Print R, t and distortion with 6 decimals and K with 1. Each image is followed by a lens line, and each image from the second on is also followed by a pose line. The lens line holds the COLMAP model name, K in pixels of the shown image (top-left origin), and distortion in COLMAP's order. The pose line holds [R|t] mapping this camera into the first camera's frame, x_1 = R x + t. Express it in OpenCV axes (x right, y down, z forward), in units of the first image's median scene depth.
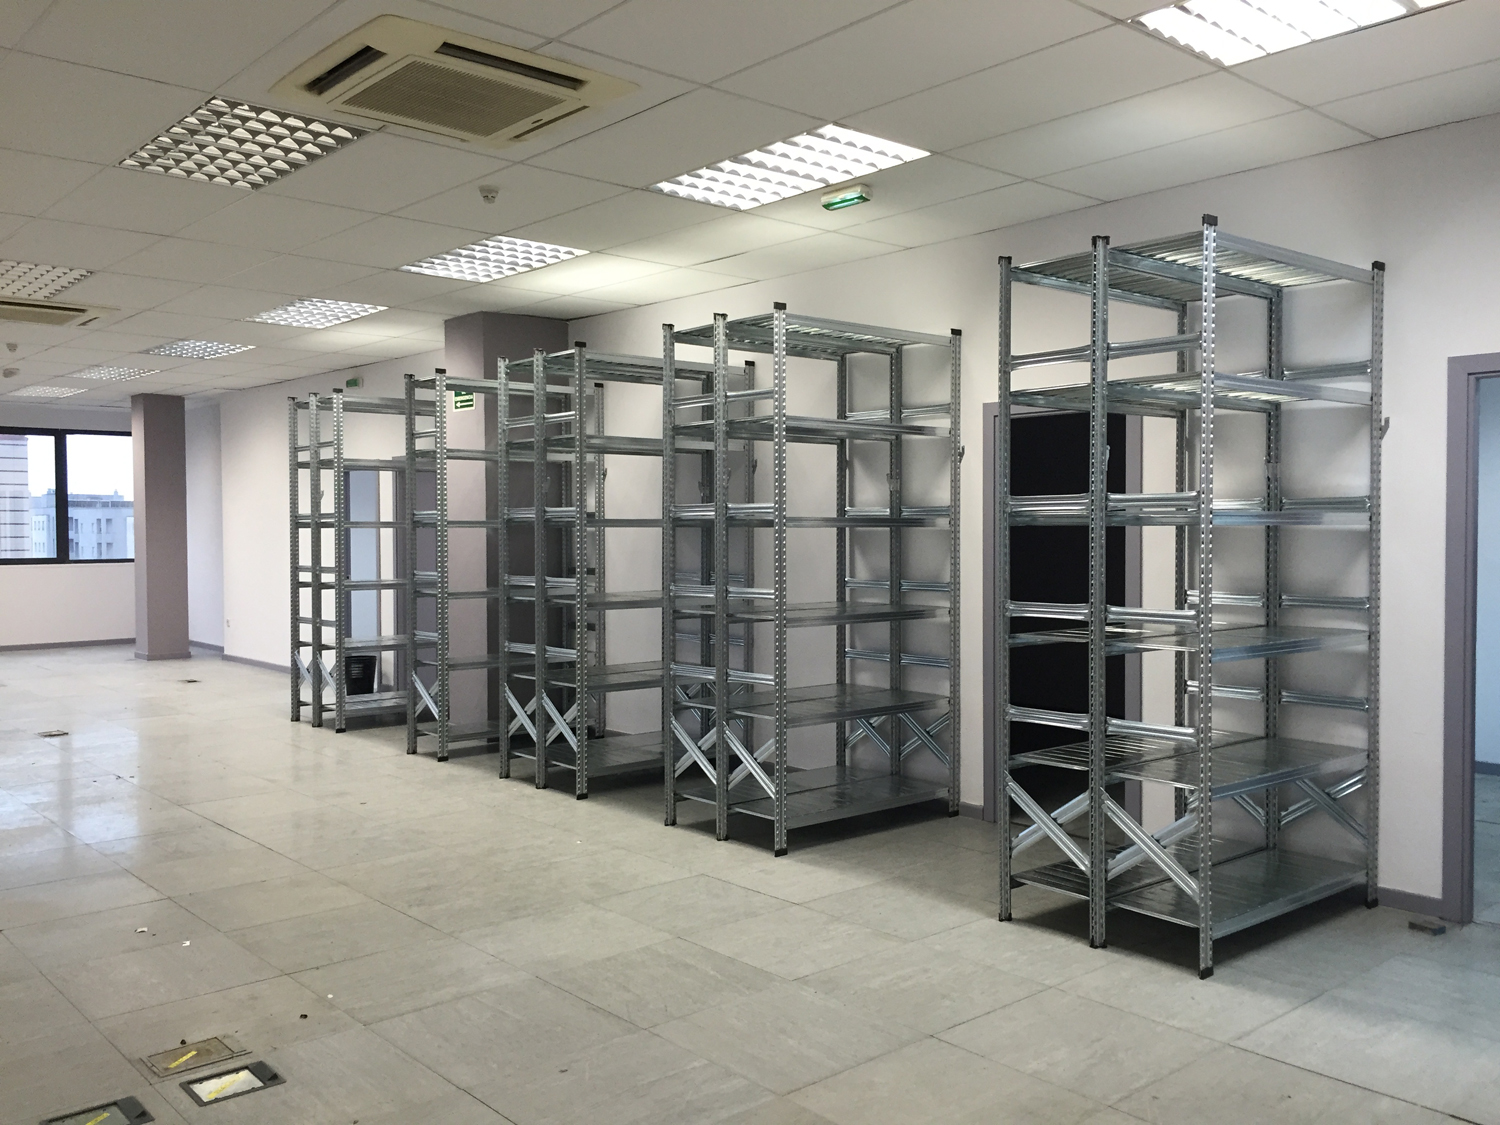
lens RADIAL K [[1270.5, 0, 750.0], [0, 1270.5, 562.5], [0, 0, 1]] dist [-0.005011, -0.000161]
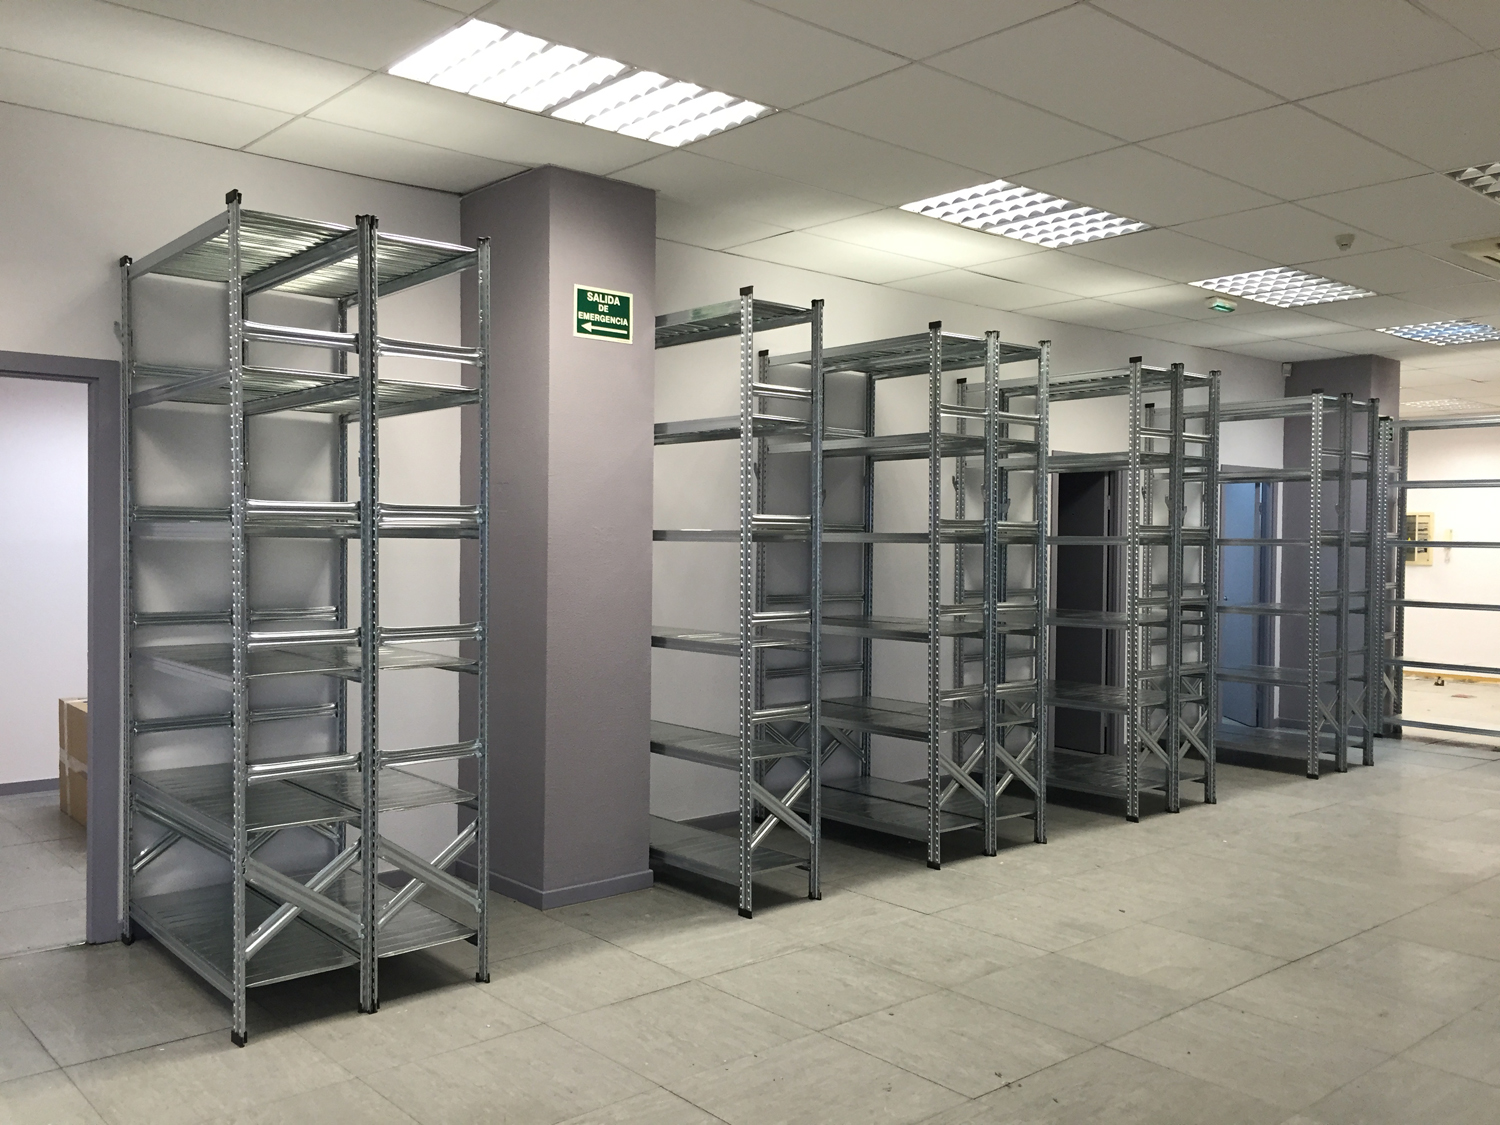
lens RADIAL K [[1281.3, 0, 750.0], [0, 1281.3, 562.5], [0, 0, 1]] dist [0.089300, -0.101247]
pose [[0.007051, -0.012076, 0.999902, -0.954869], [0.022501, 0.999676, 0.011915, -0.026611], [-0.999722, 0.022415, 0.007320, 1.085232]]
